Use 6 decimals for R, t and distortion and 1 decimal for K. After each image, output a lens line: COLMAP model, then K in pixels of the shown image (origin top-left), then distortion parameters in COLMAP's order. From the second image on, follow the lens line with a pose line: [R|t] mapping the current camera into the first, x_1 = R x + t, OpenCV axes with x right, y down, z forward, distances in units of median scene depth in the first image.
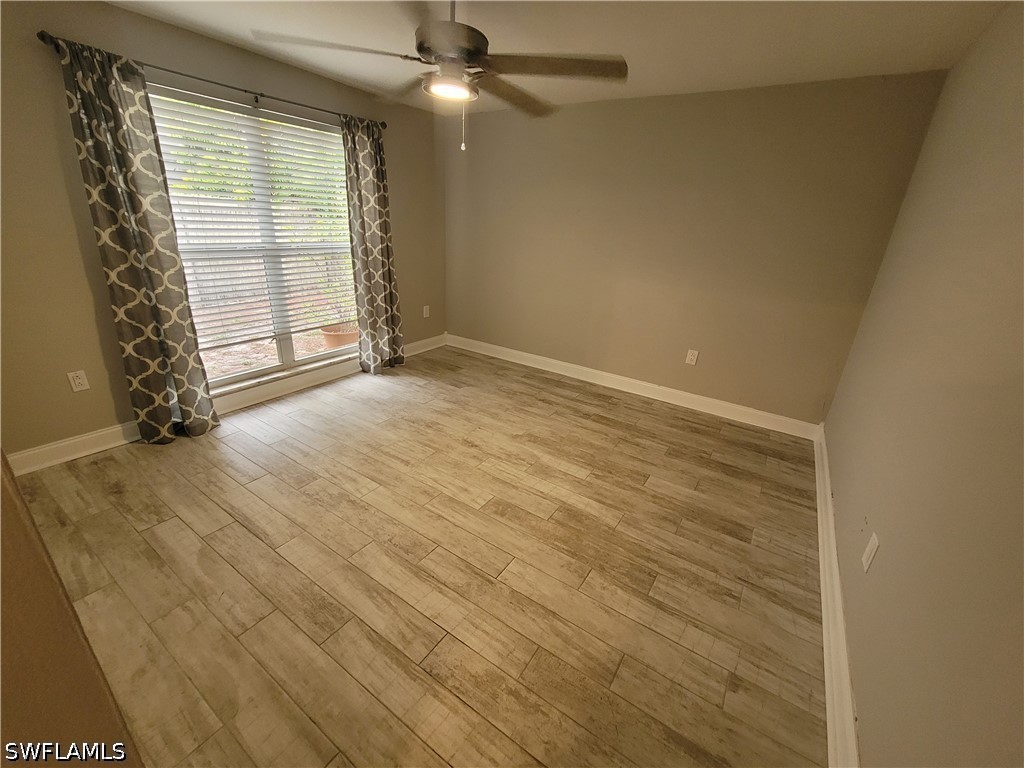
lens RADIAL K [[419.9, 0, 514.1], [0, 419.9, 382.4], [0, 0, 1]] dist [-0.012508, 0.004062]
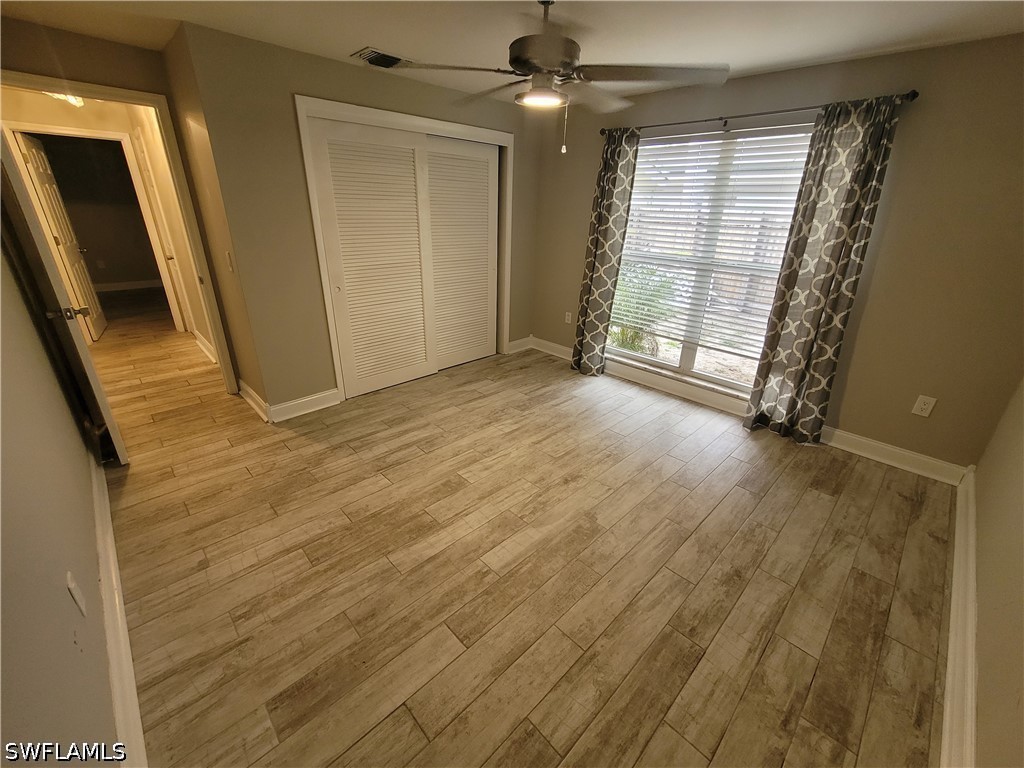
lens RADIAL K [[419.9, 0, 514.1], [0, 419.9, 382.4], [0, 0, 1]] dist [-0.012508, 0.004062]
pose [[-0.209928, 0.321957, -0.923187, 0.740256], [-0.390324, 0.838122, 0.381049, -0.347375], [0.896425, 0.440335, -0.050278, 0.930379]]
